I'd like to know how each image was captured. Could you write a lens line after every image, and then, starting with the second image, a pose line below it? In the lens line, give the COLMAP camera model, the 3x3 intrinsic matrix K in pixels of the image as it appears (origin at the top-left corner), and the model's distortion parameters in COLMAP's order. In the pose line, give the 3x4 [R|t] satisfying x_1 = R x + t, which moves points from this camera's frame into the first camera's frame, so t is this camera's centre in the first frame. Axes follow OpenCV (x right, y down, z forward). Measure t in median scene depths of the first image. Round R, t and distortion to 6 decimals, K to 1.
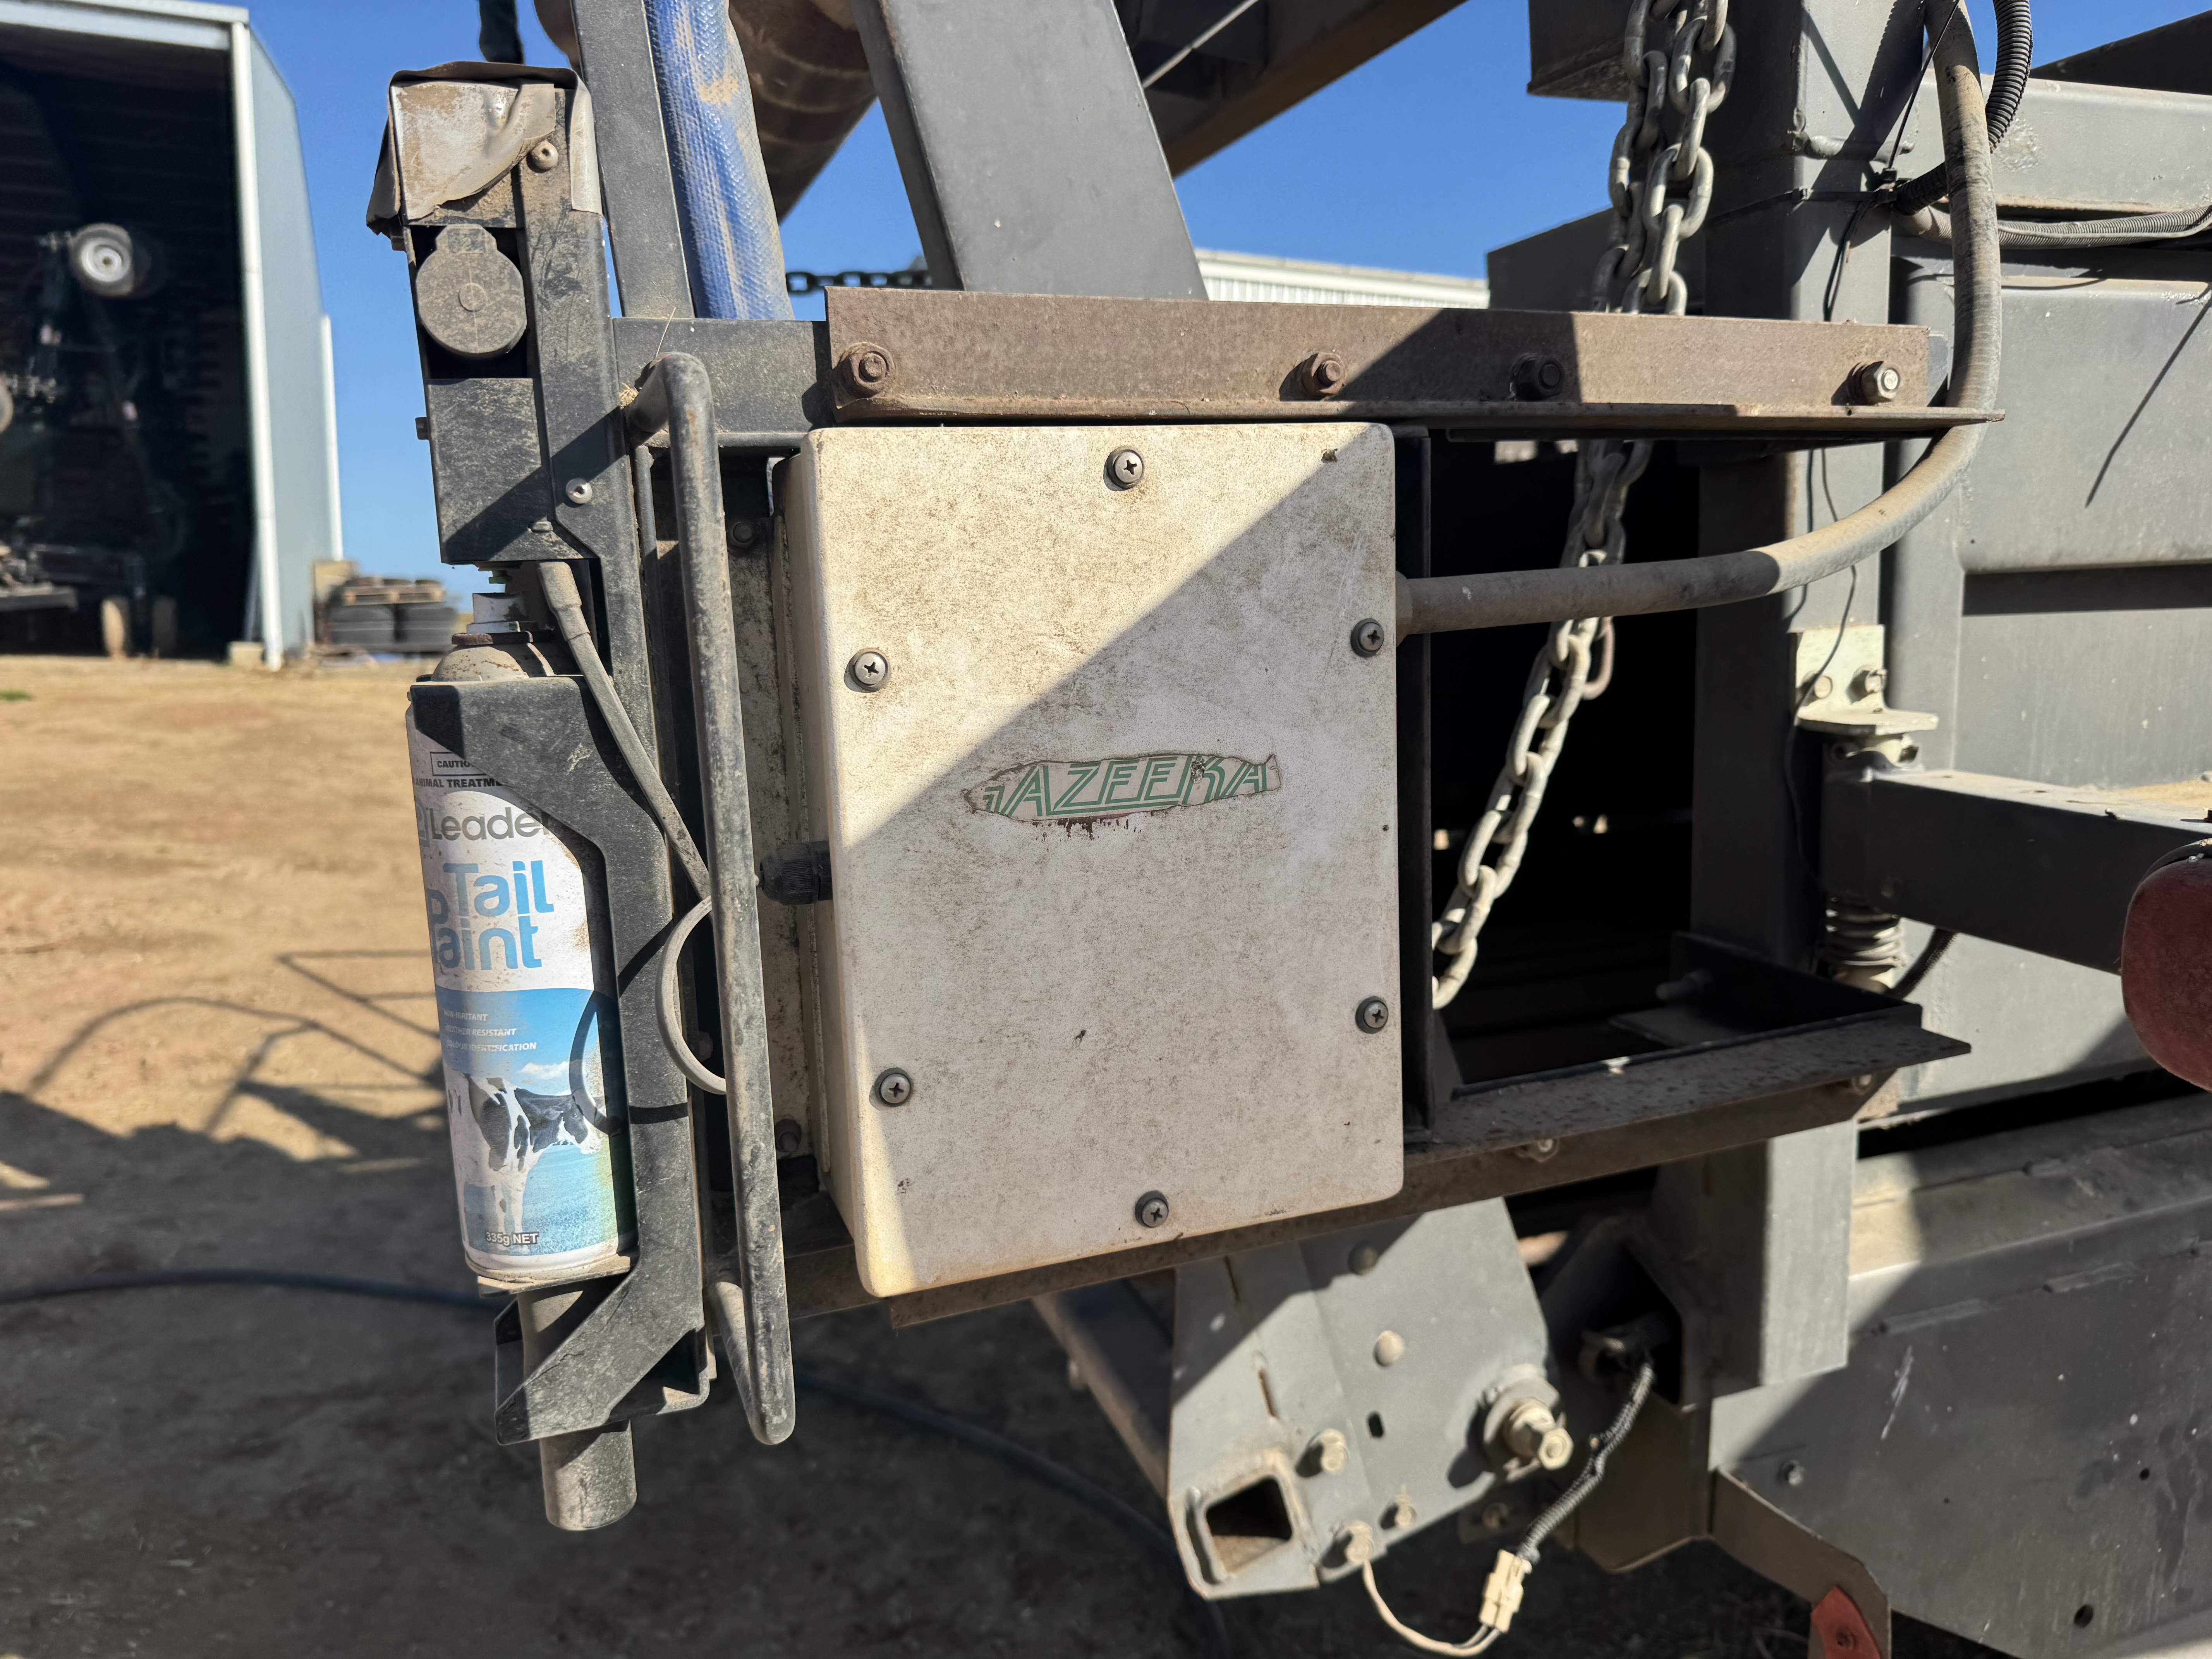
lens RADIAL K [[1503.8, 0, 1106.0], [0, 1503.8, 829.5], [0, 0, 1]] dist [-0.005469, -0.008884]
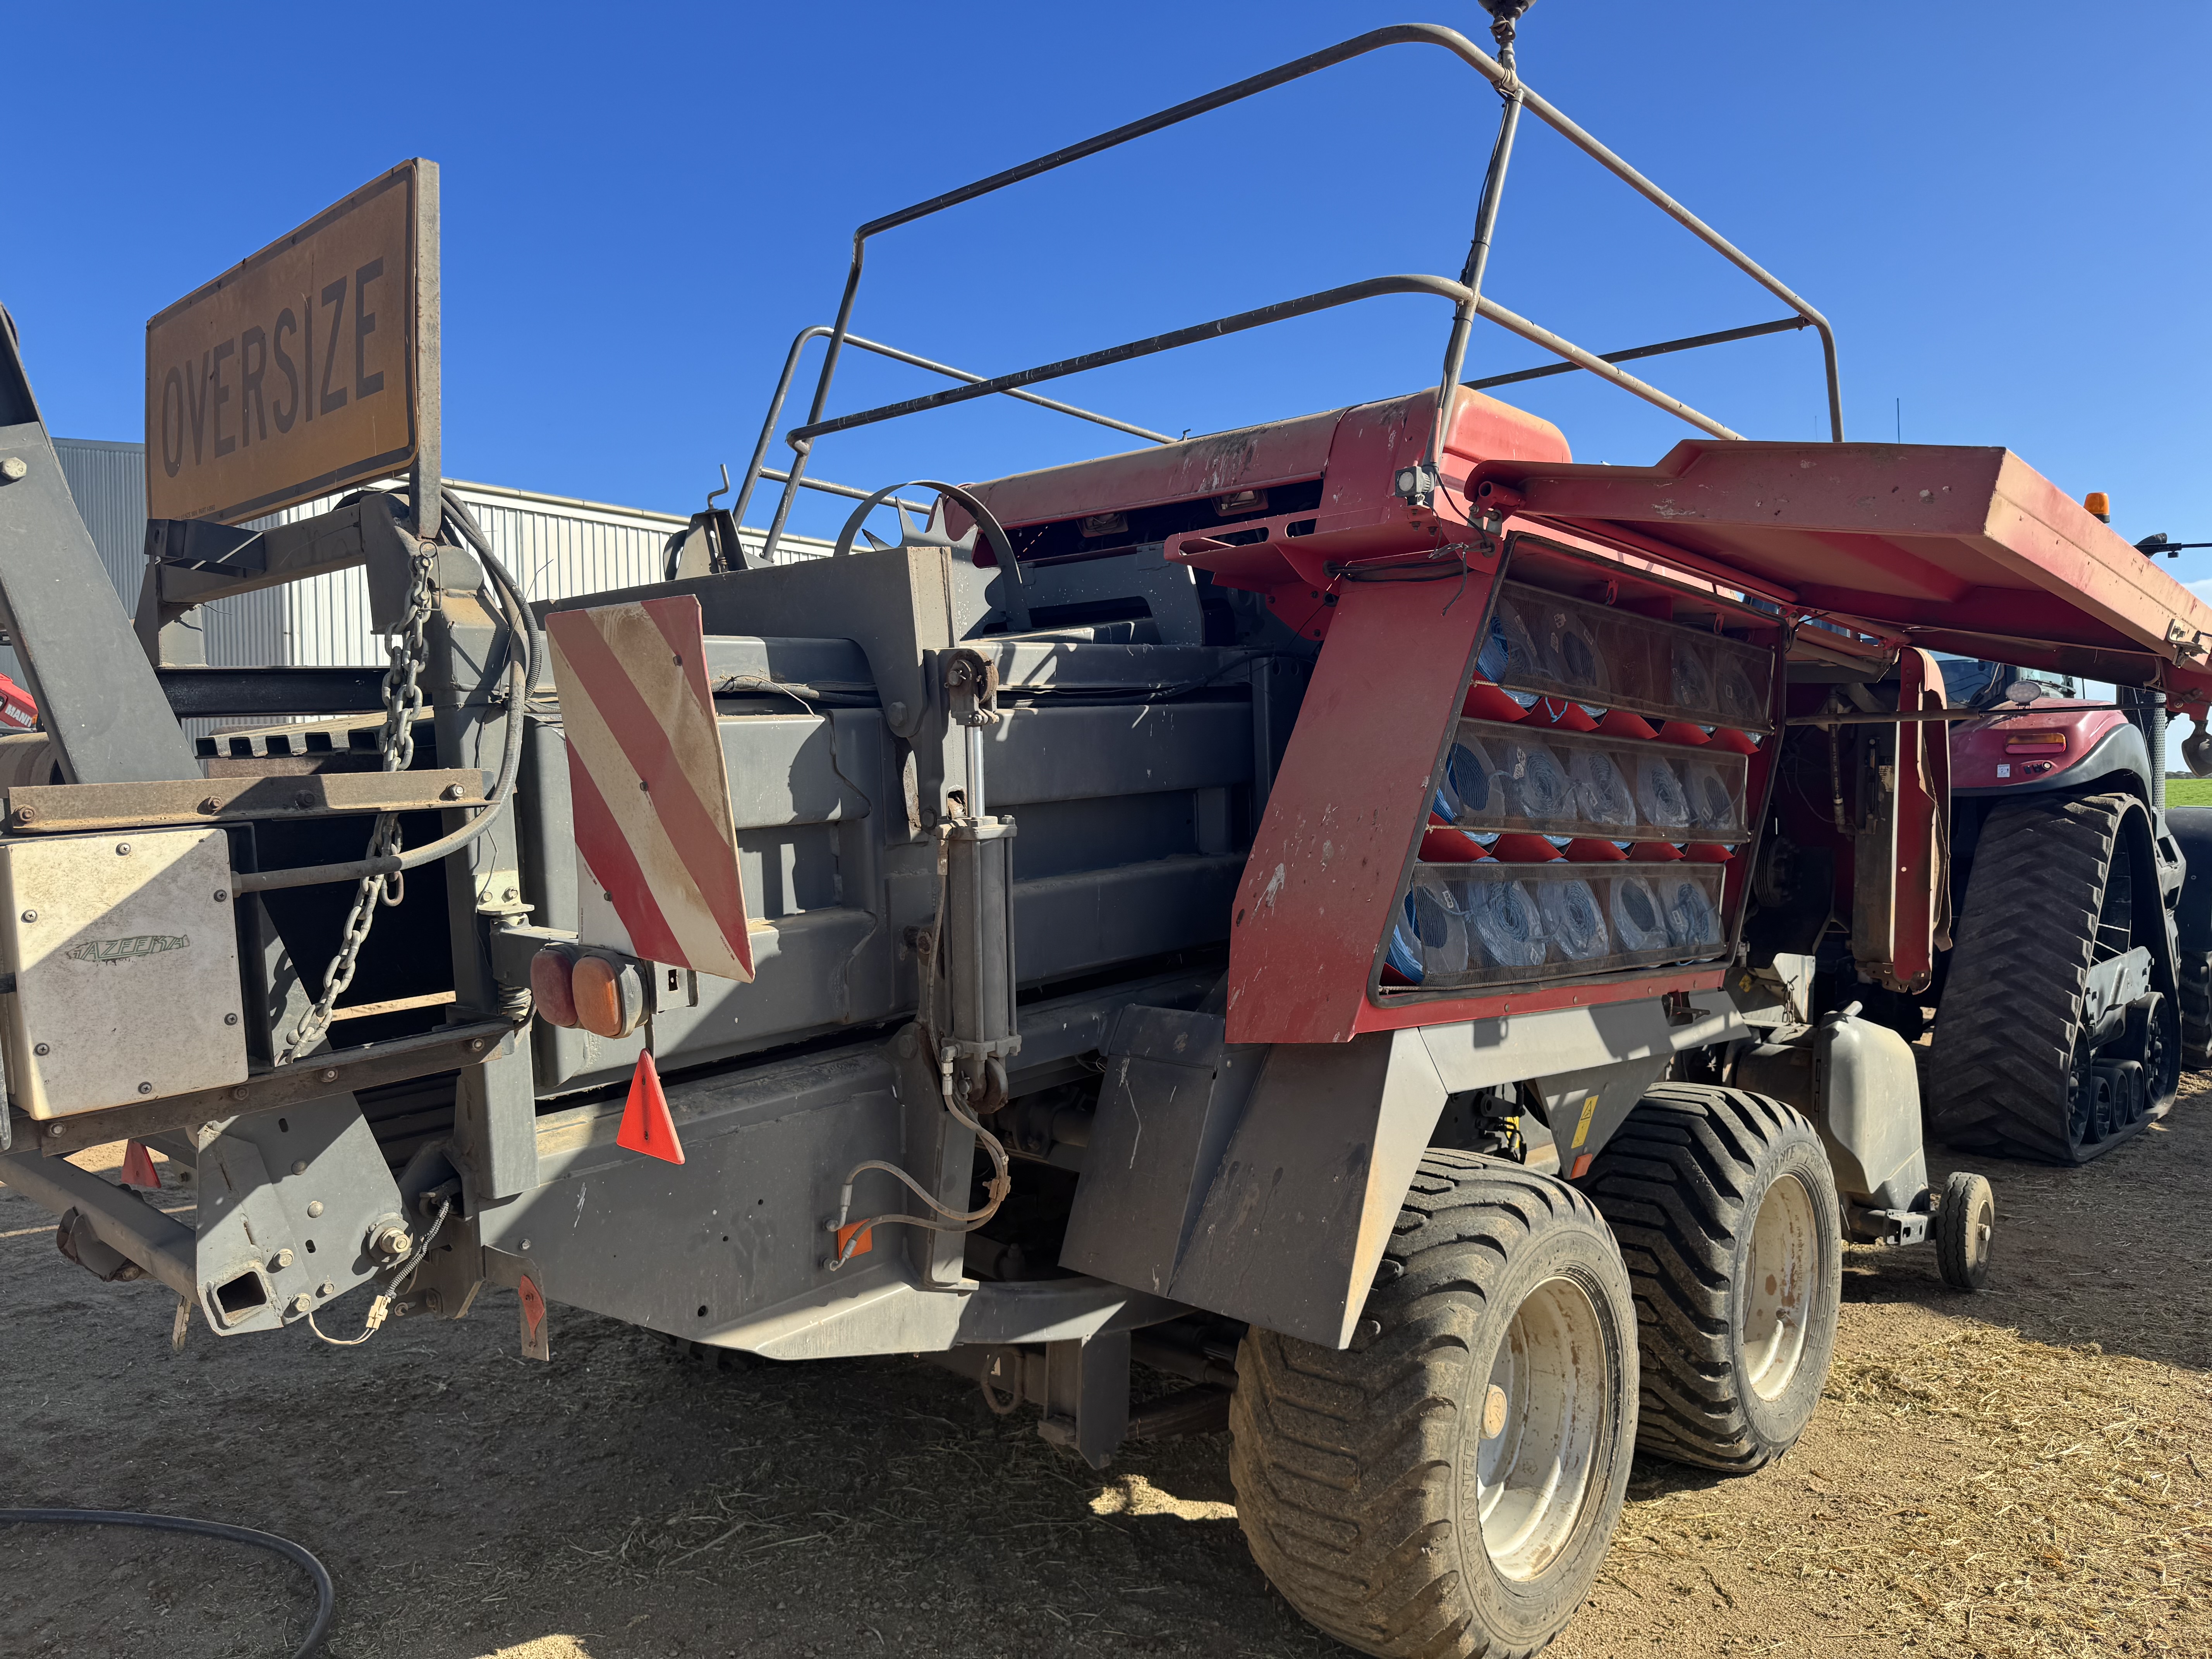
lens RADIAL K [[1503.8, 0, 1106.0], [0, 1503.8, 829.5], [0, 0, 1]] dist [-0.005469, -0.008884]
pose [[0.879770, -0.034469, 0.474149, 0.284105], [0.094325, 0.990195, -0.103034, 0.204784], [-0.465949, 0.135370, 0.874395, -2.305961]]
